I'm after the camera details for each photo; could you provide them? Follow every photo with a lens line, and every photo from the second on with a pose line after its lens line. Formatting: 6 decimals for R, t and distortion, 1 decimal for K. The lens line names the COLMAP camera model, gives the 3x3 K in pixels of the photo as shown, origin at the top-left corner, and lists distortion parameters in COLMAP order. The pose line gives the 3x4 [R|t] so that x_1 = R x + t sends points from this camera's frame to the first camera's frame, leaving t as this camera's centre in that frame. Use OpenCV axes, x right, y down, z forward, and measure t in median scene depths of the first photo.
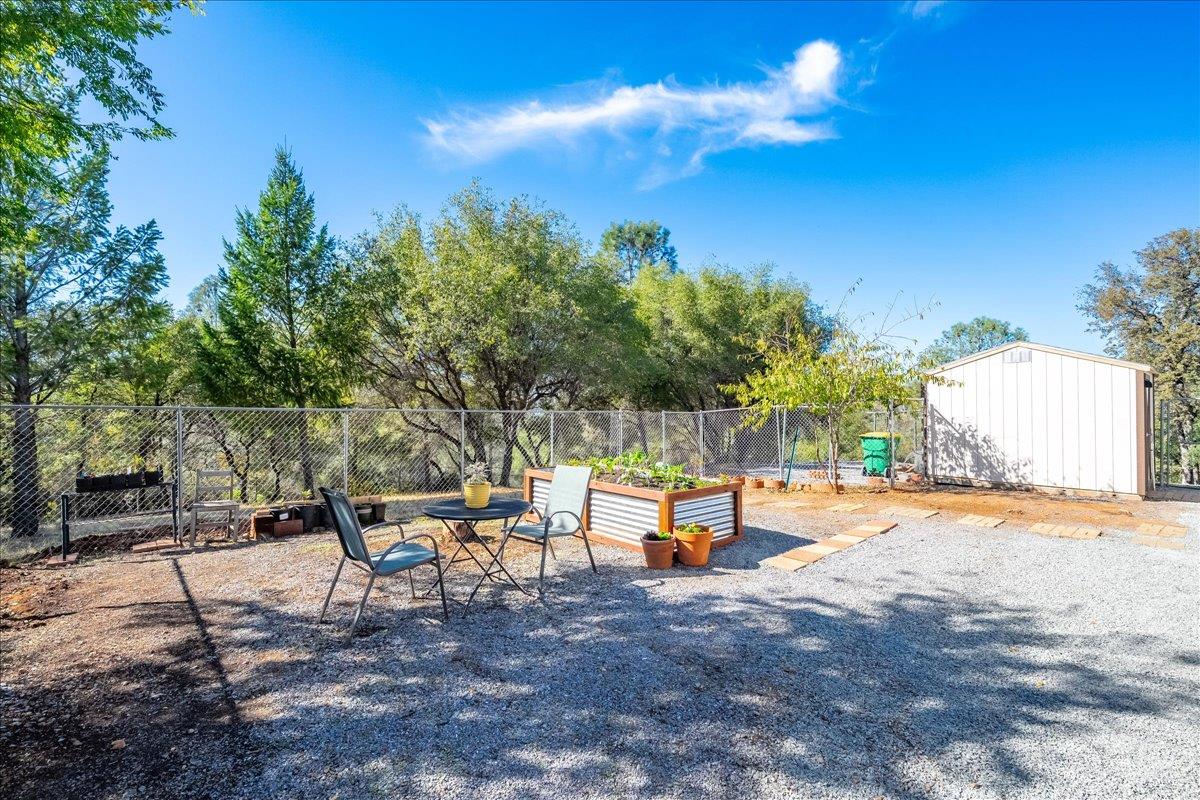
lens RADIAL K [[514.7, 0, 600.0], [0, 514.7, 400.0], [0, 0, 1]] dist [-0.000534, 0.000528]
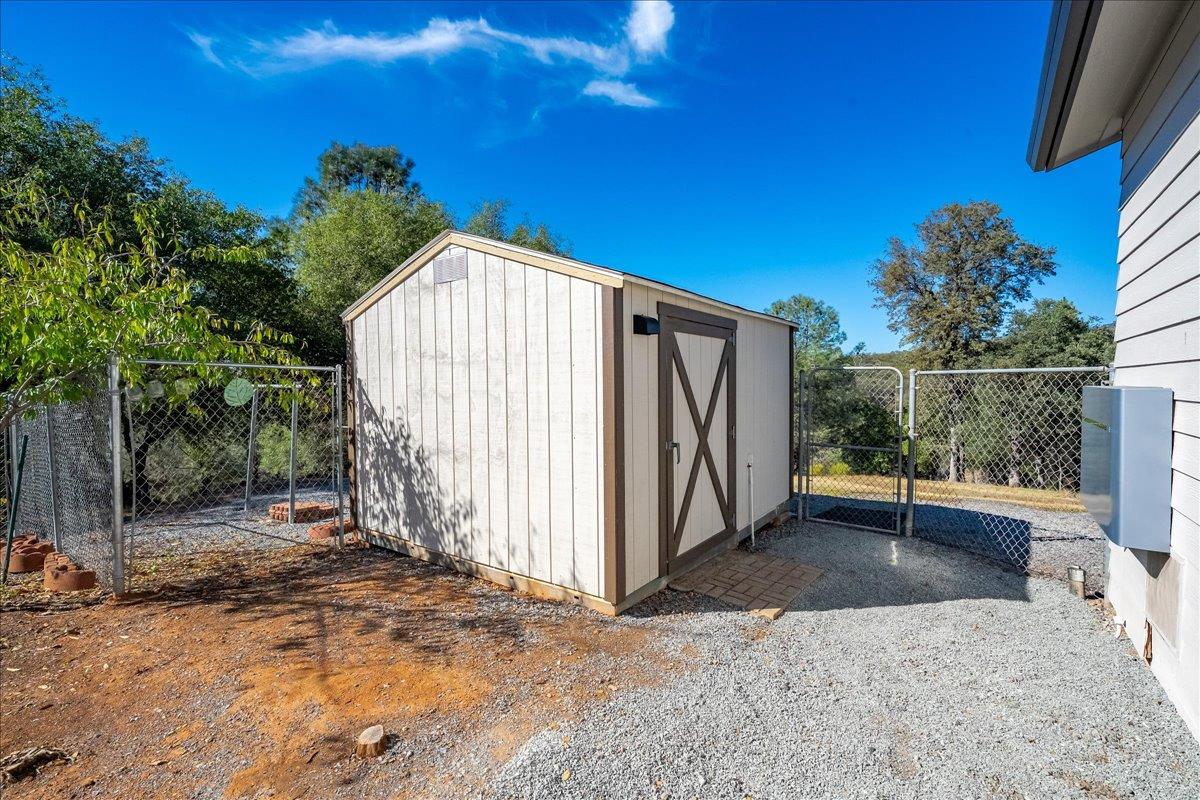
lens RADIAL K [[519.6, 0, 600.0], [0, 519.6, 400.0], [0, 0, 1]] dist [-0.004302, -0.000589]
pose [[0.977184, -0.011249, 0.212096, 0.246015], [0.003639, 0.999337, 0.036234, 0.003638], [-0.212363, -0.034635, 0.976577, 0.159992]]
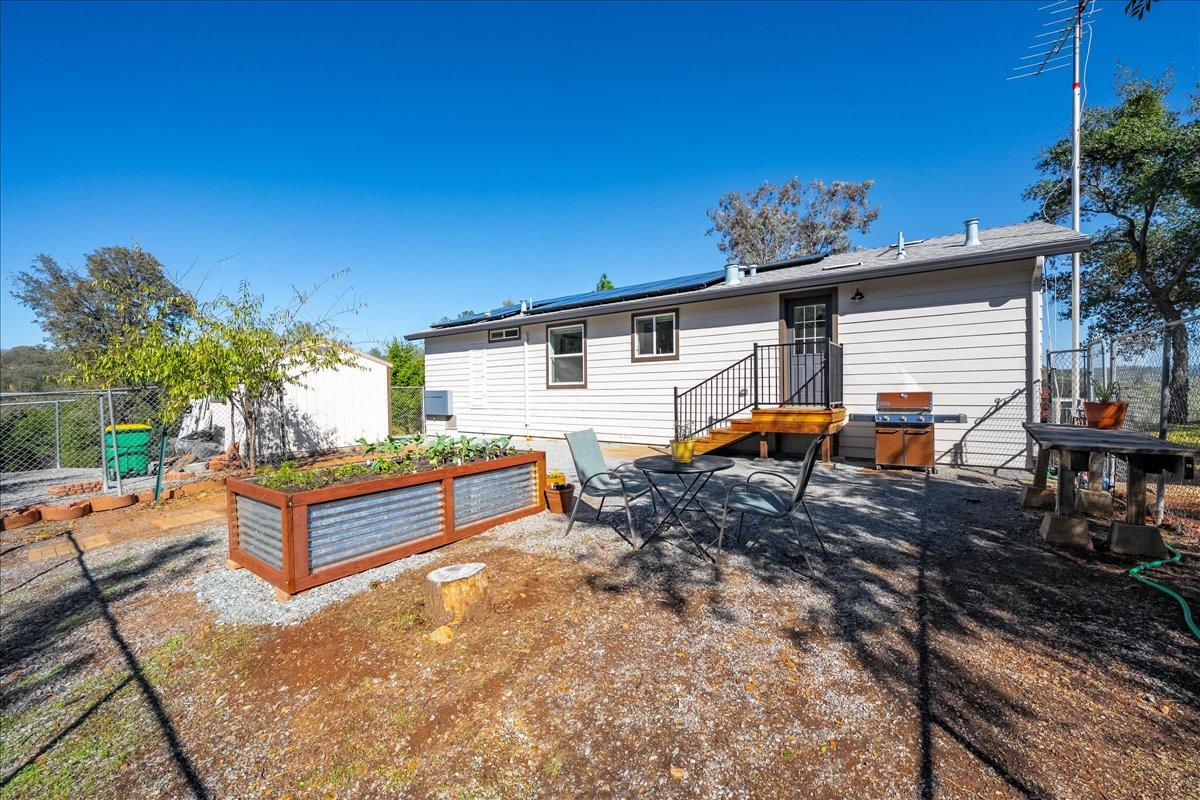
lens RADIAL K [[468.3, 0, 603.5], [0, 468.3, 394.9], [0, 0, 1]] dist [0.000956, 0.000148]
pose [[-0.222488, -0.005133, 0.974922, -0.142923], [0.012640, 0.999887, 0.008148, 0.007586], [-0.974854, 0.014136, -0.222398, 0.171392]]
